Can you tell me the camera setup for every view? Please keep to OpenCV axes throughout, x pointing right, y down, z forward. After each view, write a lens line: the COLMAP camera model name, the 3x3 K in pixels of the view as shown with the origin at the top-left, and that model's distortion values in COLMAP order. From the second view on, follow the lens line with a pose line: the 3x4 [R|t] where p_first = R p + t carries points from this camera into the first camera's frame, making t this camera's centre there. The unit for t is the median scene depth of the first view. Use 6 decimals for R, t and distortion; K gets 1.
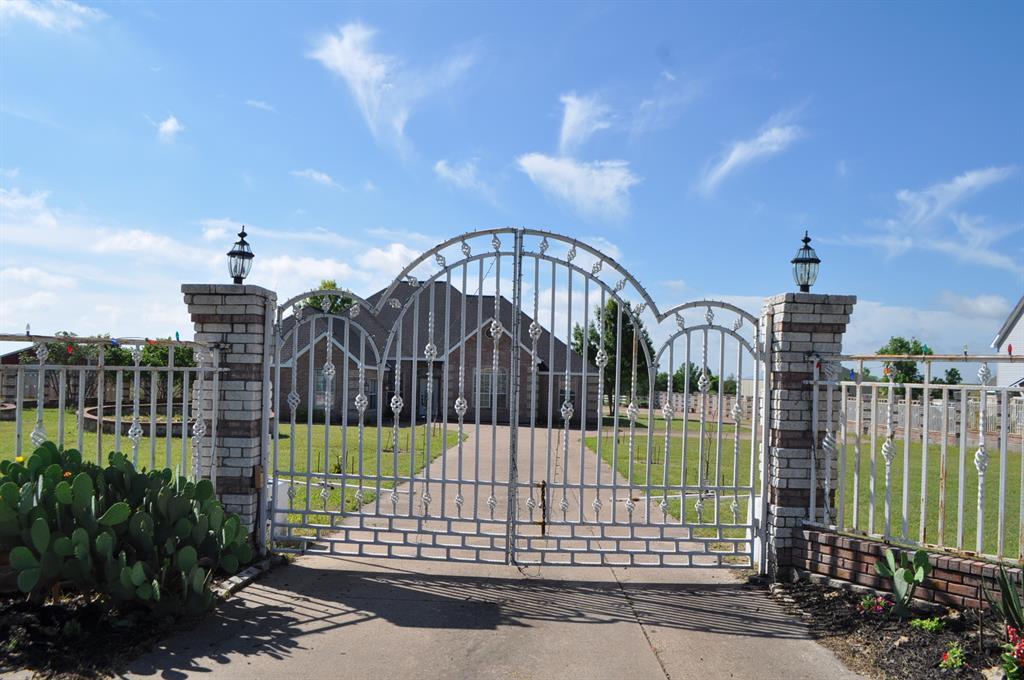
lens RADIAL K [[810.9, 0, 496.4], [0, 810.9, 363.1], [0, 0, 1]] dist [-0.074629, 0.010210]
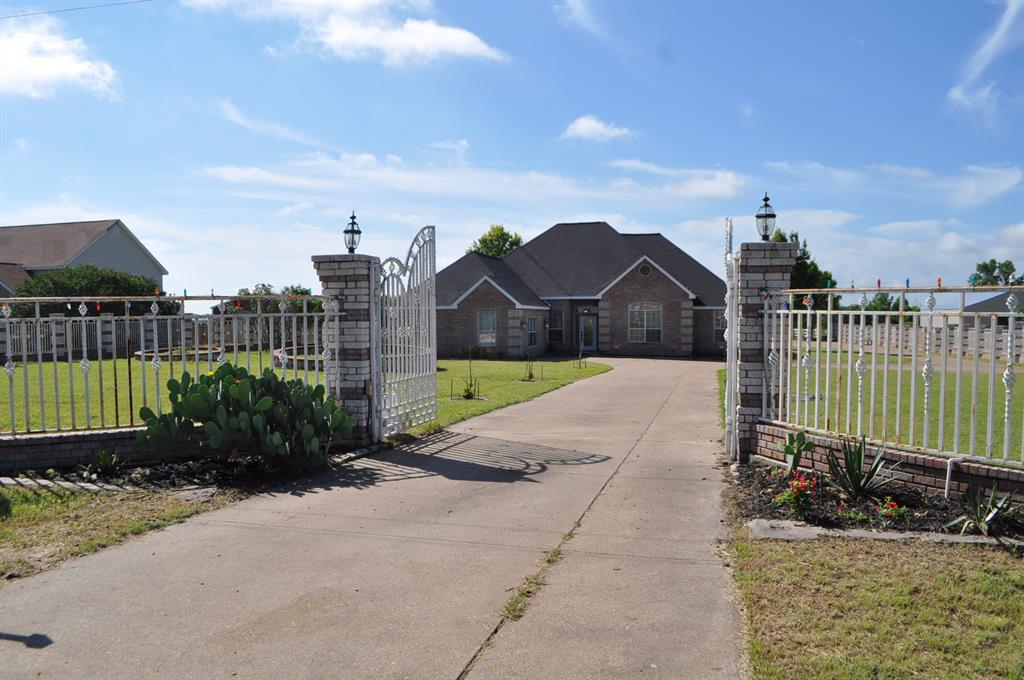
lens RADIAL K [[810.9, 0, 496.4], [0, 810.9, 363.1], [0, 0, 1]] dist [-0.074629, 0.010210]
pose [[0.973479, -0.013574, -0.228373, 0.265041], [0.031055, 0.996839, 0.073125, -0.001203], [0.226659, -0.078277, 0.970824, -0.360021]]
